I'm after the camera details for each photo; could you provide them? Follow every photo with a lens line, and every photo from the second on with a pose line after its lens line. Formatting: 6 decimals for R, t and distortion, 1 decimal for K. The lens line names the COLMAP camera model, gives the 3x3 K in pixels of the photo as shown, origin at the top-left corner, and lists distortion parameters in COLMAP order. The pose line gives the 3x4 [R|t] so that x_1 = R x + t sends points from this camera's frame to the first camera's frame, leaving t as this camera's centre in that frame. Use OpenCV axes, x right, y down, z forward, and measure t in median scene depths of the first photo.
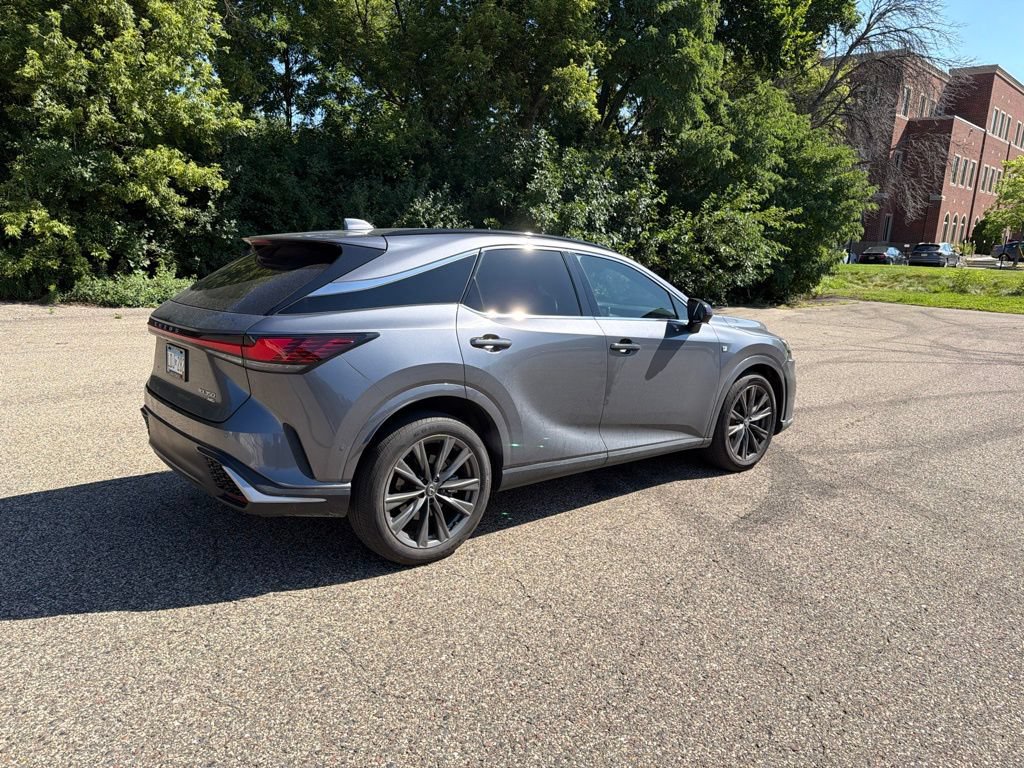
lens RADIAL K [[714.2, 0, 508.9], [0, 714.2, 382.6], [0, 0, 1]] dist [0.087709, -0.092551]
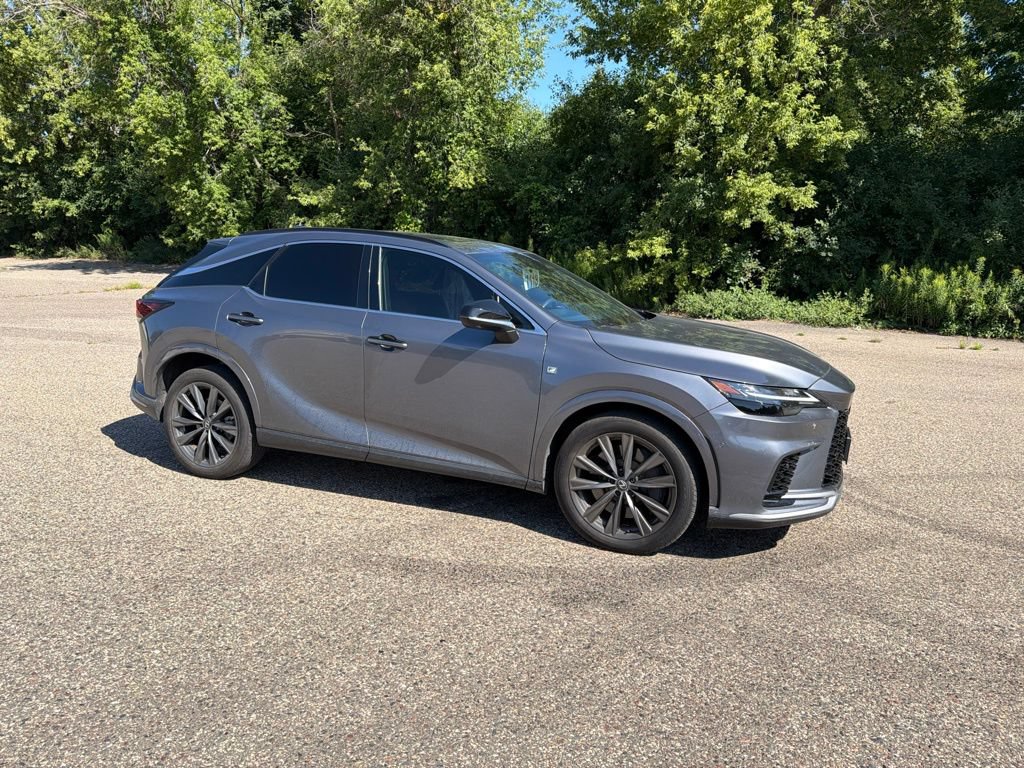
lens RADIAL K [[716.9, 0, 516.4], [0, 716.9, 384.2], [0, 0, 1]] dist [0.093100, -0.127950]
pose [[0.464502, 0.134671, -0.875272, 0.343728], [-0.164165, 0.984333, 0.064330, -0.027071], [0.870223, 0.113807, 0.479333, 0.217520]]
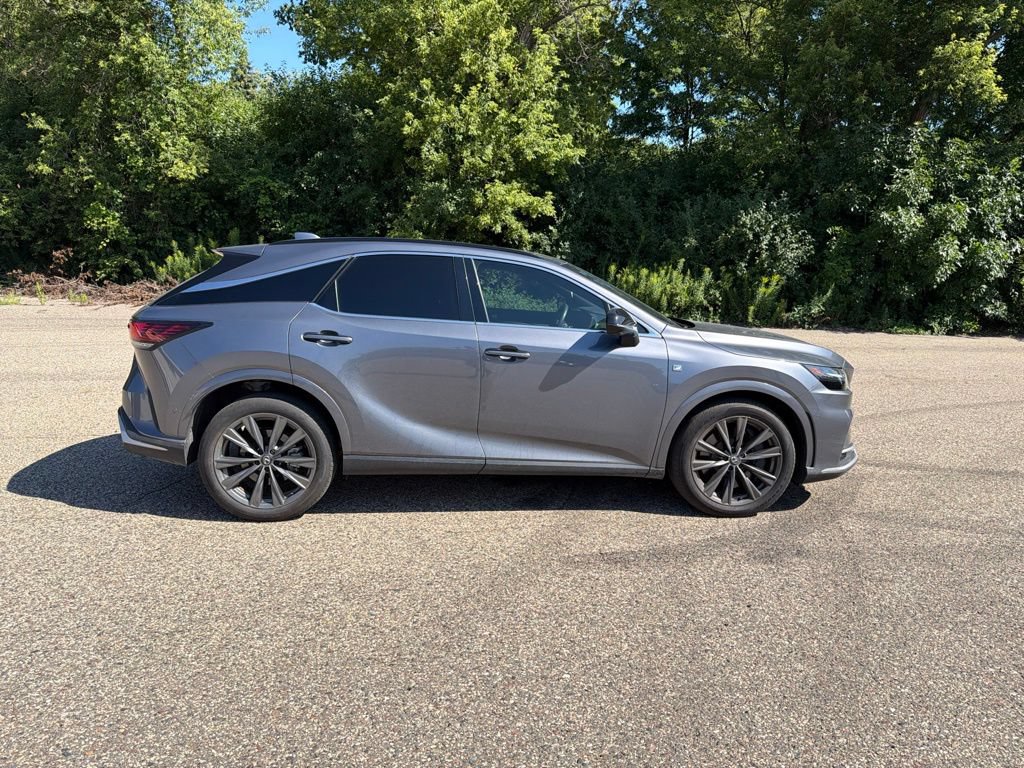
lens RADIAL K [[716.9, 0, 516.4], [0, 716.9, 384.2], [0, 0, 1]] dist [0.093100, -0.127950]
pose [[0.821789, 0.082124, -0.563842, 0.227833], [-0.095531, 0.995410, 0.005746, -0.004961], [0.561726, 0.049143, 0.825862, 0.062899]]
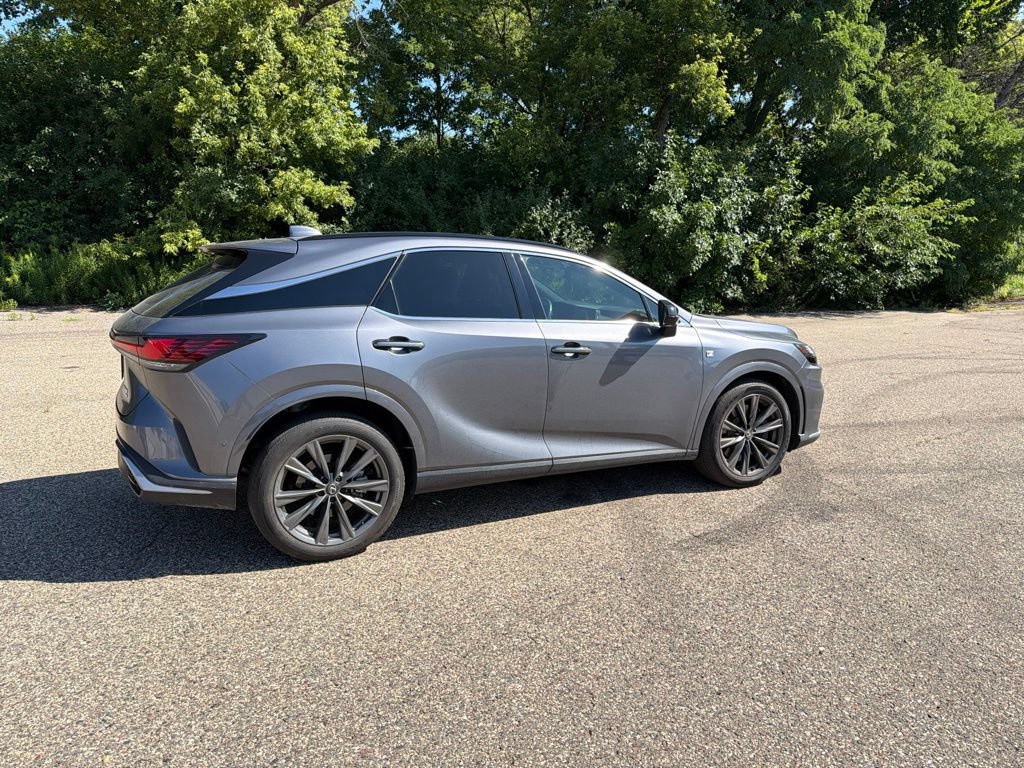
lens RADIAL K [[716.9, 0, 516.4], [0, 716.9, 384.2], [0, 0, 1]] dist [0.093100, -0.127950]
pose [[0.974391, 0.015994, -0.224290, 0.096173], [-0.017831, 0.999822, -0.006164, 0.000764], [0.224151, 0.010005, 0.974503, 0.014721]]
